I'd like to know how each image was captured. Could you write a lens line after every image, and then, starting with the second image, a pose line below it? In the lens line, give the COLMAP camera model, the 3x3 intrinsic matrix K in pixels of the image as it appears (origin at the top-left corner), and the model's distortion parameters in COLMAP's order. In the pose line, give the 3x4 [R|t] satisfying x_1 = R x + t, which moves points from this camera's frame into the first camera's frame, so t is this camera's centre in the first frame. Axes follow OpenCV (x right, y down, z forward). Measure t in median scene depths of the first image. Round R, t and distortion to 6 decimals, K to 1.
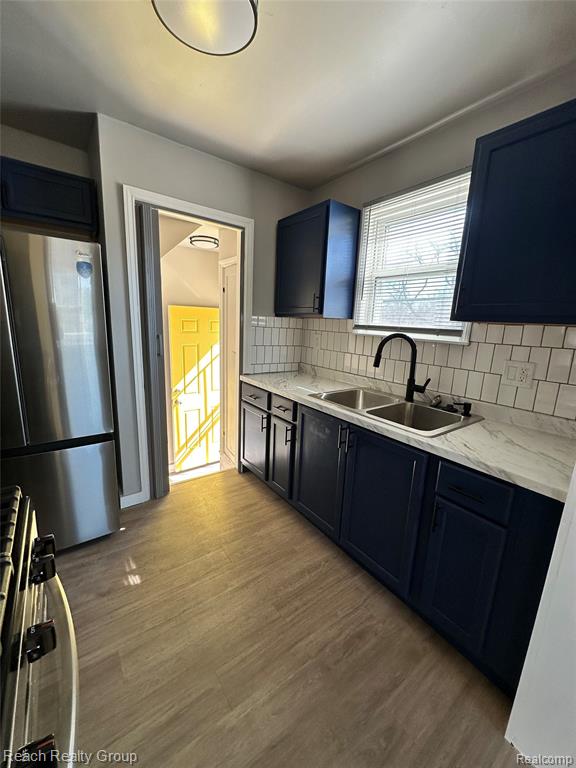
lens RADIAL K [[307.1, 0, 286.8], [0, 307.1, 382.1], [0, 0, 1]] dist [-0.005729, 0.000801]
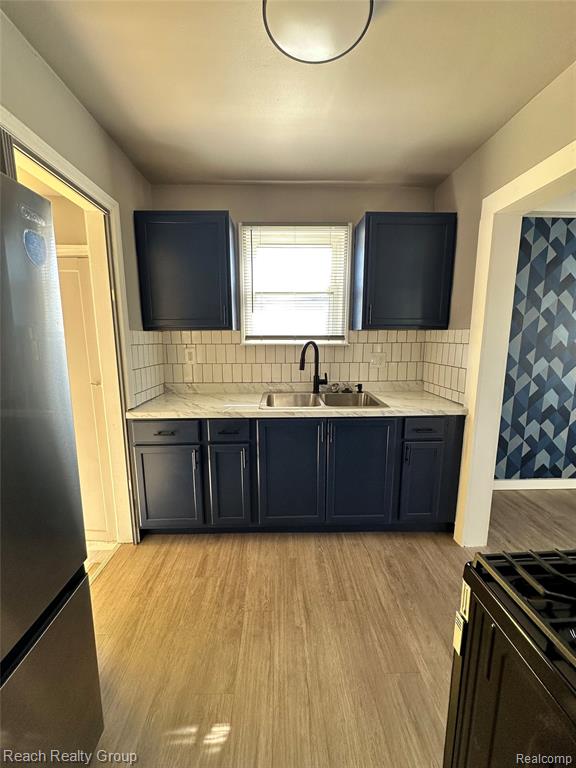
lens RADIAL K [[307.1, 0, 286.8], [0, 307.1, 384.8], [0, 0, 1]] dist [-0.005729, 0.000801]
pose [[0.565750, -0.174666, 0.805865, -0.721046], [0.189944, 0.978630, 0.078763, -0.100571], [-0.802402, 0.108509, 0.586837, 0.368115]]
